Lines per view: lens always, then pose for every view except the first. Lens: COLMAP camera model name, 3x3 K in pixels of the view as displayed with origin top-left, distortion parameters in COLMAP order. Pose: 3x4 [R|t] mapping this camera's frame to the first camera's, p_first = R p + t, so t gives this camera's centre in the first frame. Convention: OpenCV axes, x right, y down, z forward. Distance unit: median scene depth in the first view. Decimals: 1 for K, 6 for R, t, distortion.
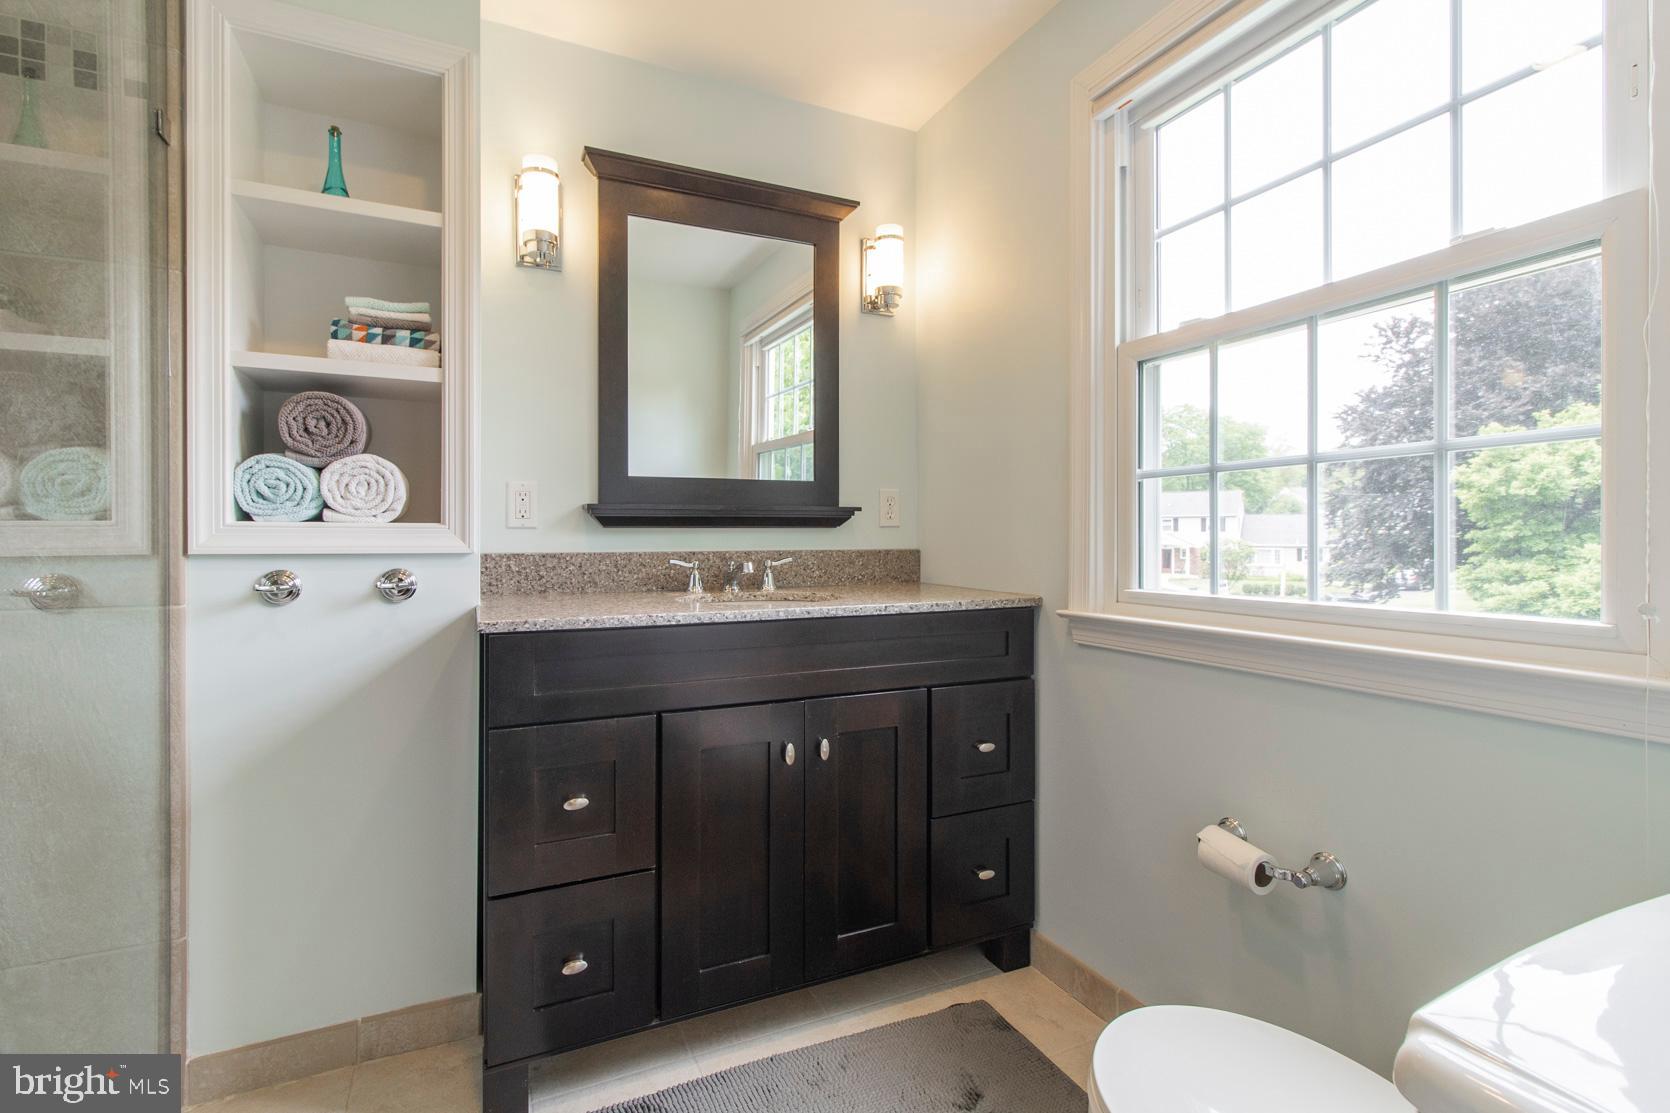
lens RADIAL K [[770.5, 0, 822.4], [0, 770.5, 535.3], [0, 0, 1]] dist [0.000887, 0.000307]
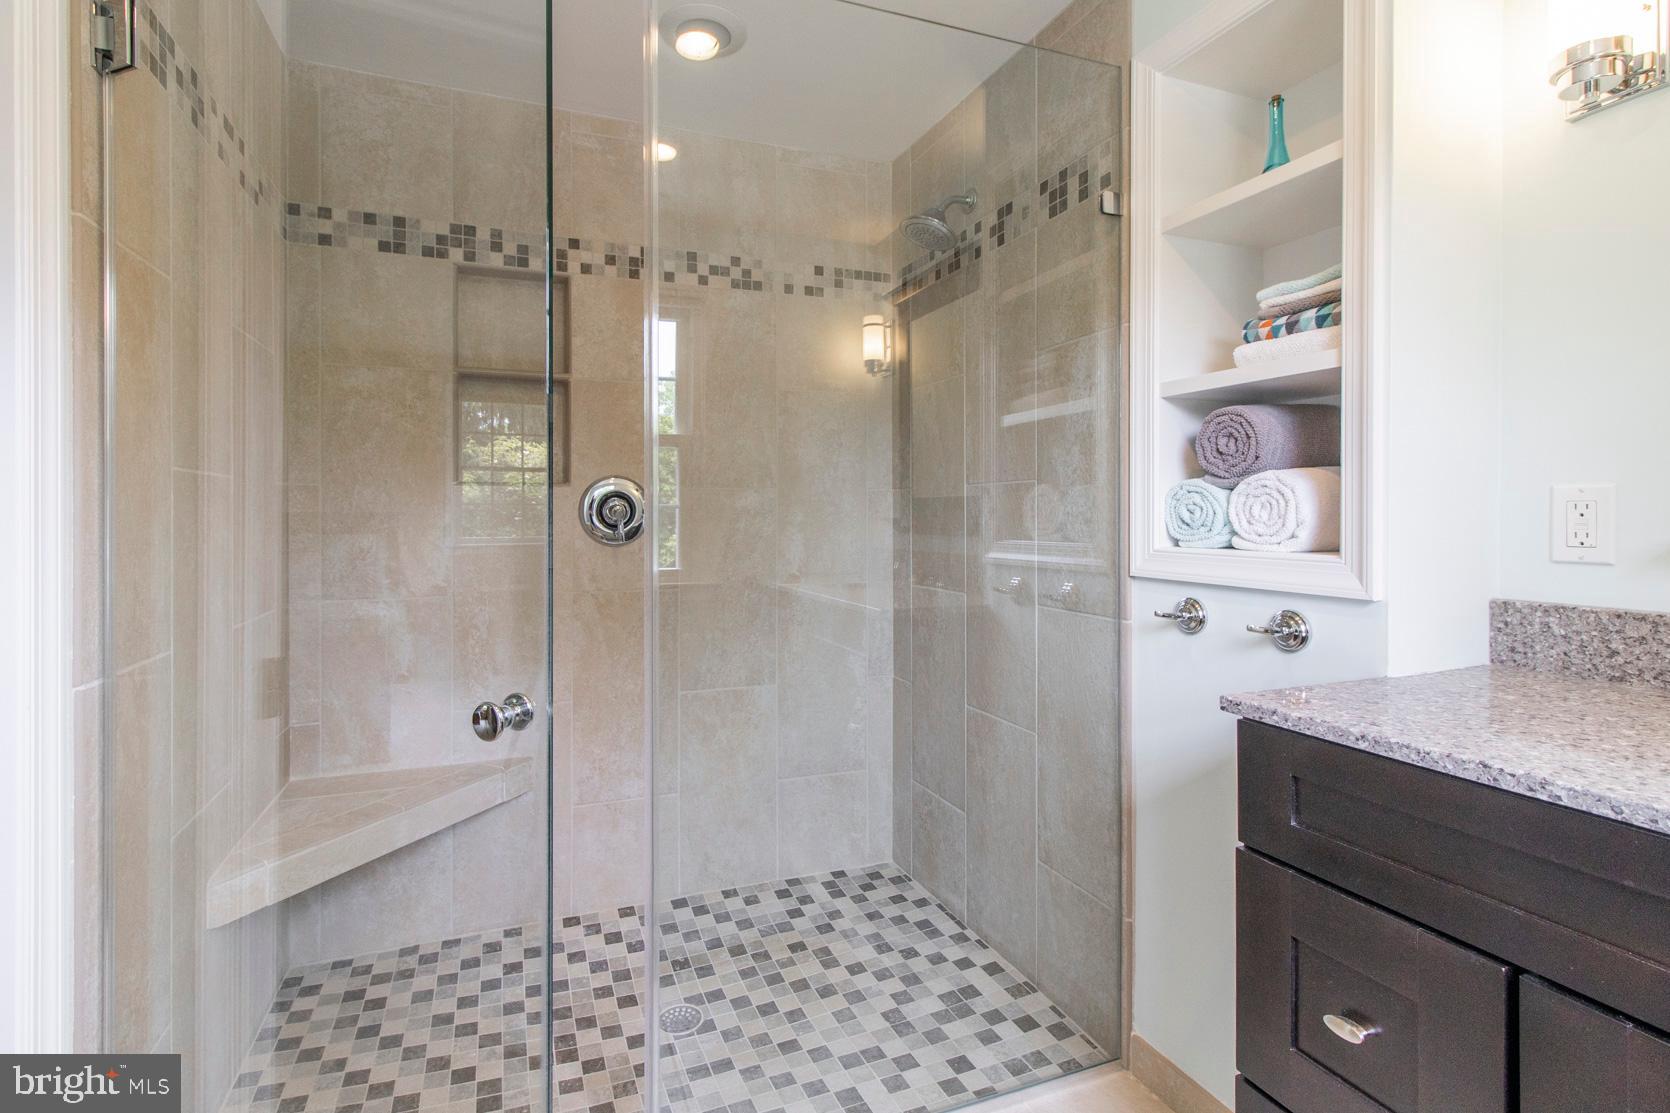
lens RADIAL K [[791.9, 0, 830.7], [0, 791.9, 513.1], [0, 0, 1]] dist [0.006134, 0.000633]
pose [[-0.065837, -0.001631, -0.997829, 0.314062], [-0.000514, 0.999999, -0.001601, -0.057527], [0.997830, 0.000407, -0.065838, 0.582223]]
